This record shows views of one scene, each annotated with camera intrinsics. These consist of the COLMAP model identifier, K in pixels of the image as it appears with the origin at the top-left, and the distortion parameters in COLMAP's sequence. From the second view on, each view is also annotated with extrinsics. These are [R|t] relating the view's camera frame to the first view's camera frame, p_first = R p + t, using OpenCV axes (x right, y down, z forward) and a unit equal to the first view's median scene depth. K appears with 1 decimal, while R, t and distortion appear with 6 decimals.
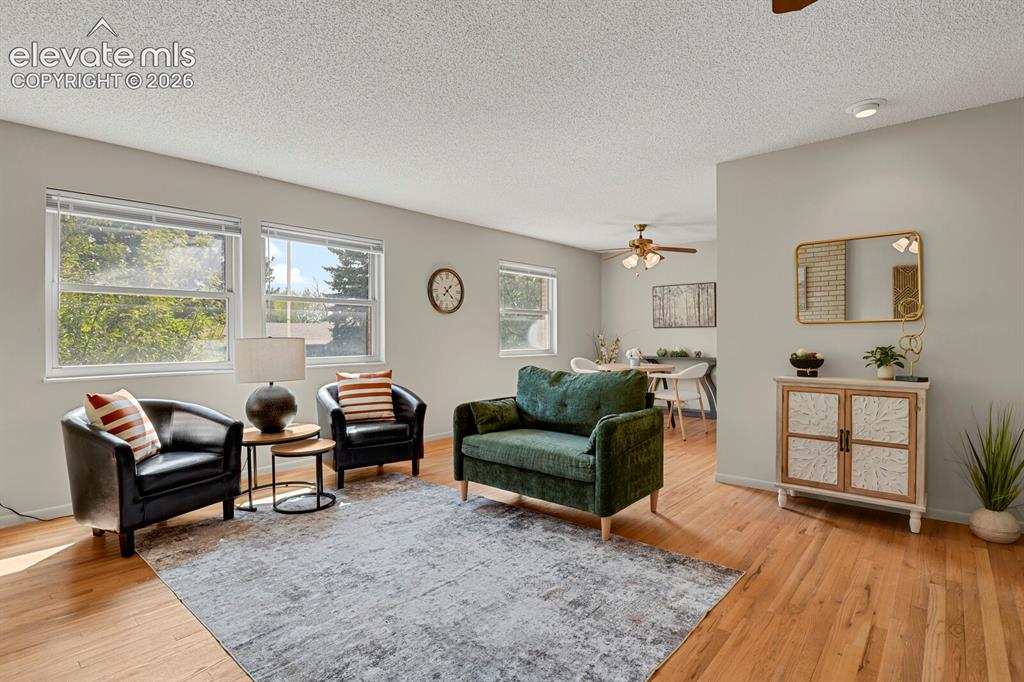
lens RADIAL K [[504.2, 0, 522.8], [0, 504.2, 335.3], [0, 0, 1]] dist [-0.021671, -0.003538]
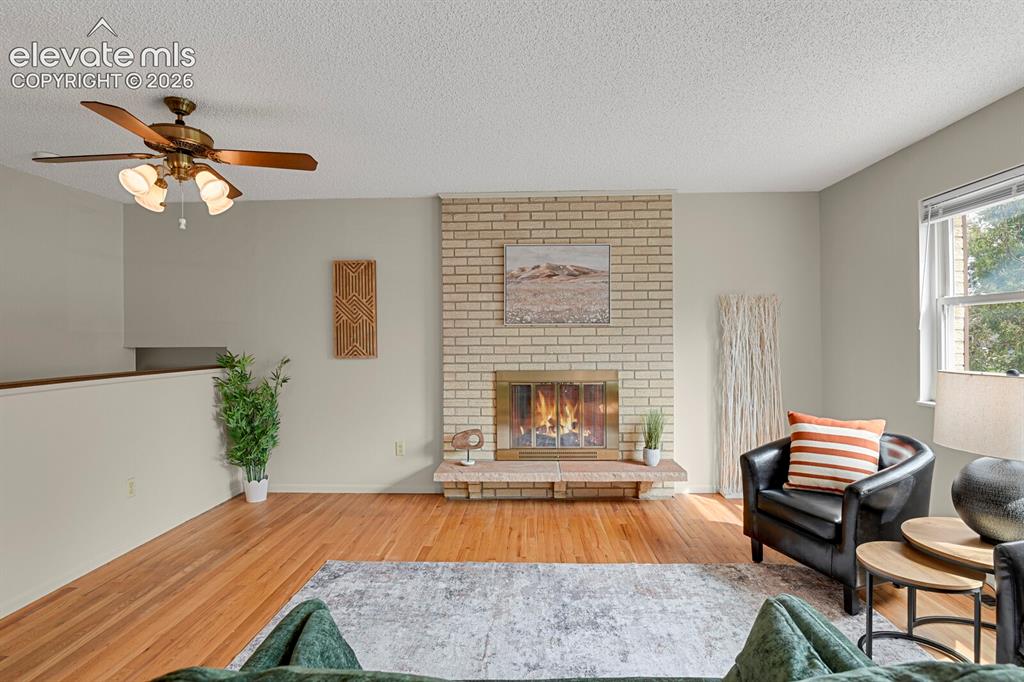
lens RADIAL K [[504.2, 0, 516.8], [0, 504.2, 339.2], [0, 0, 1]] dist [-0.021671, -0.003538]
pose [[-0.787195, 0.008109, -0.616651, 0.319103], [0.011977, 0.999926, -0.002139, -0.050261], [0.616588, -0.009069, -0.787234, 1.637341]]
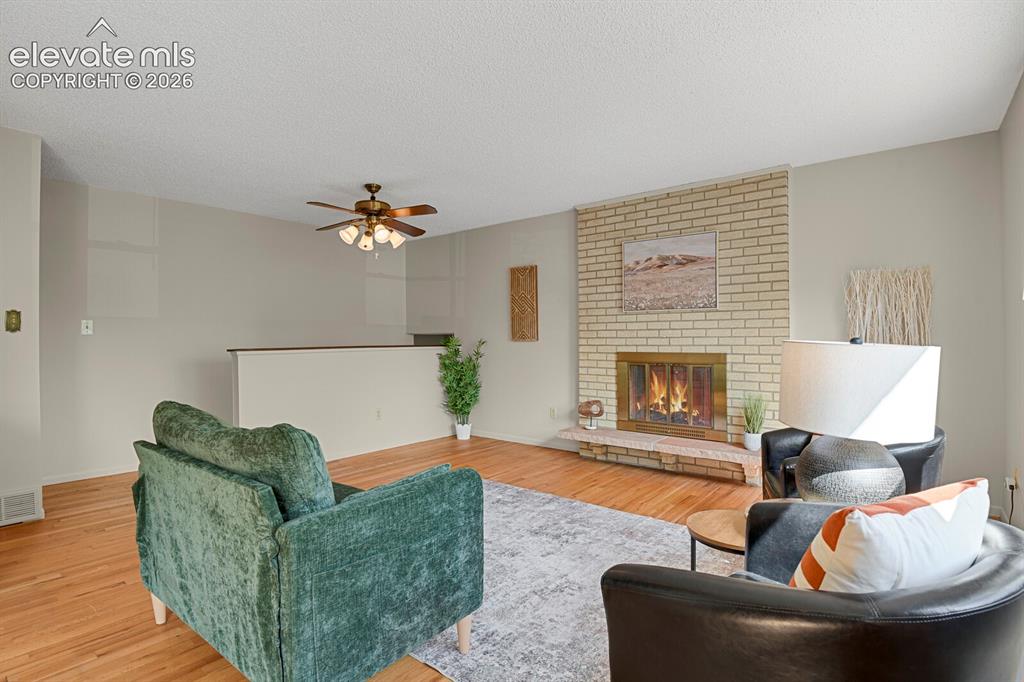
lens RADIAL K [[504.2, 0, 518.4], [0, 504.2, 334.7], [0, 0, 1]] dist [-0.021671, -0.003538]
pose [[-0.999701, 0.007401, -0.023303, -0.234638], [0.007651, 0.999914, -0.010645, 0.001930], [0.023222, -0.010820, -0.999672, 2.201031]]
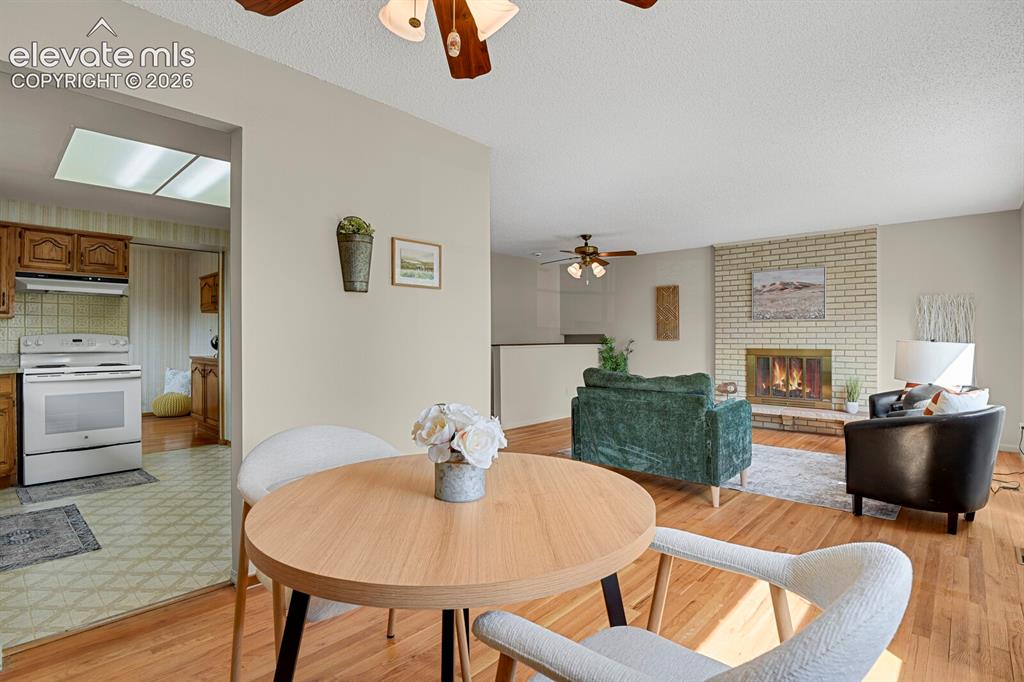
lens RADIAL K [[504.2, 0, 518.1], [0, 504.2, 336.1], [0, 0, 1]] dist [-0.021671, -0.003538]
pose [[-0.999285, 0.002831, 0.037693, 0.493137], [0.002547, 0.999968, -0.007563, 0.000986], [-0.037713, -0.007462, -0.999261, 3.074353]]
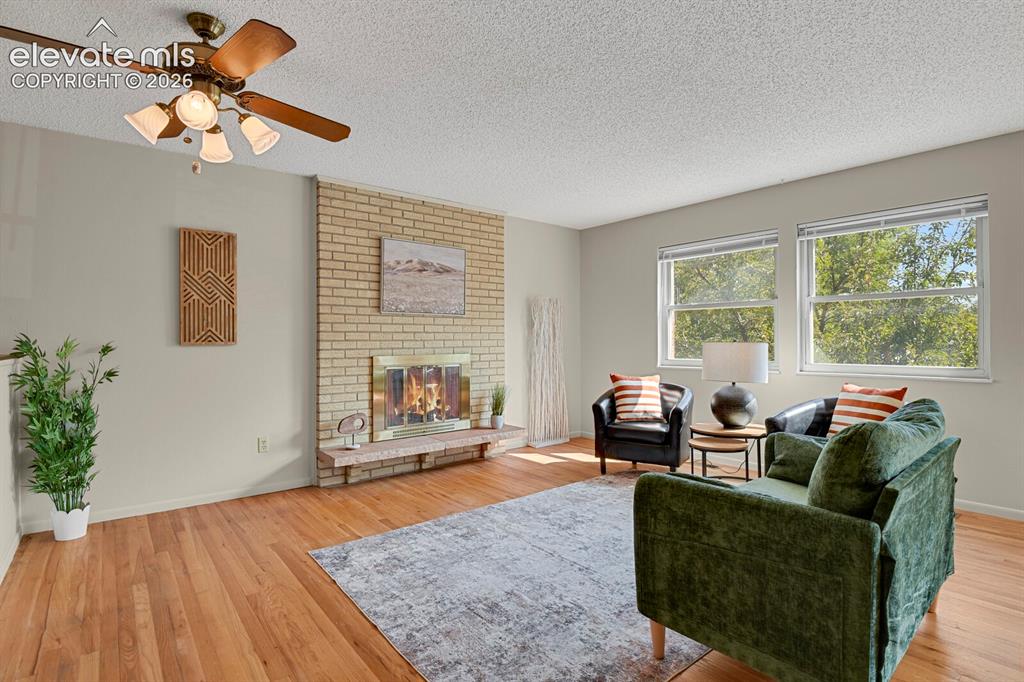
lens RADIAL K [[504.2, 0, 515.0], [0, 504.2, 332.4], [0, 0, 1]] dist [-0.021671, -0.003538]
pose [[-0.186810, -0.010748, -0.982337, 0.965696], [0.008920, 0.999880, -0.012637, -0.005234], [0.982356, -0.011123, -0.186692, 1.086777]]
